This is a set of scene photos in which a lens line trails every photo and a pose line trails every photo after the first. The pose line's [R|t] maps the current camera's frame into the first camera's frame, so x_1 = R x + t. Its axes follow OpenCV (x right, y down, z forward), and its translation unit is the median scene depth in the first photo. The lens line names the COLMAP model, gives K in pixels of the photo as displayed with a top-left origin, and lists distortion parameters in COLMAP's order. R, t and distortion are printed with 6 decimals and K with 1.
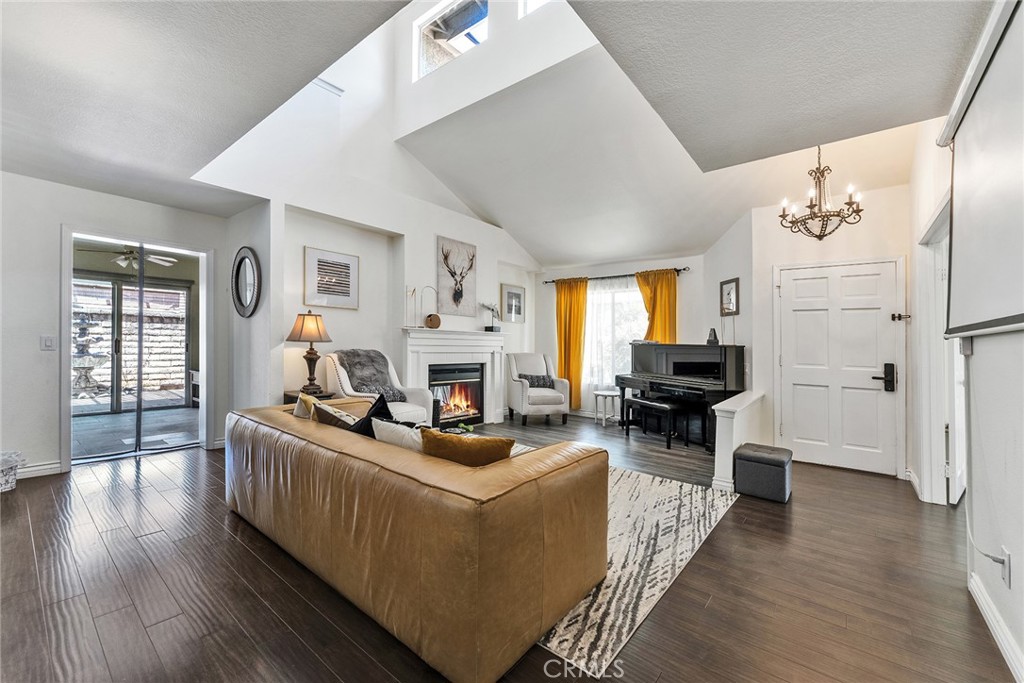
lens RADIAL K [[412.9, 0, 512.0], [0, 412.9, 341.5], [0, 0, 1]] dist [-0.000156, -0.000010]
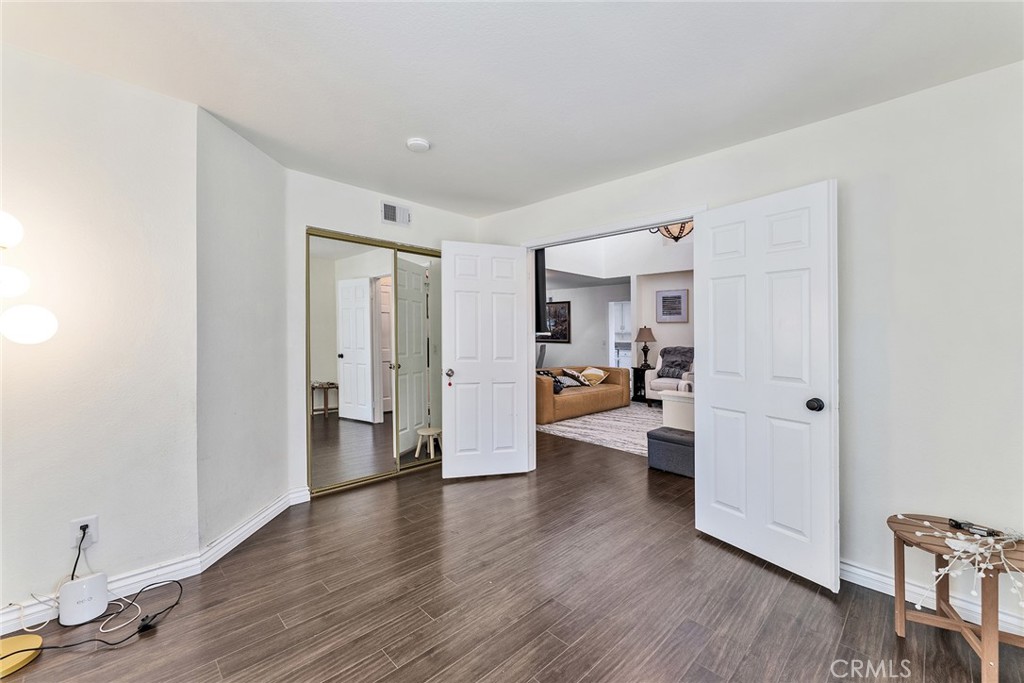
lens RADIAL K [[412.9, 0, 512.0], [0, 412.9, 341.5], [0, 0, 1]] dist [-0.000156, -0.000010]
pose [[-0.116446, -0.002843, -0.993193, 1.541600], [-0.001947, 0.999995, -0.002634, 0.005529], [0.993195, 0.001627, -0.116451, 0.590325]]
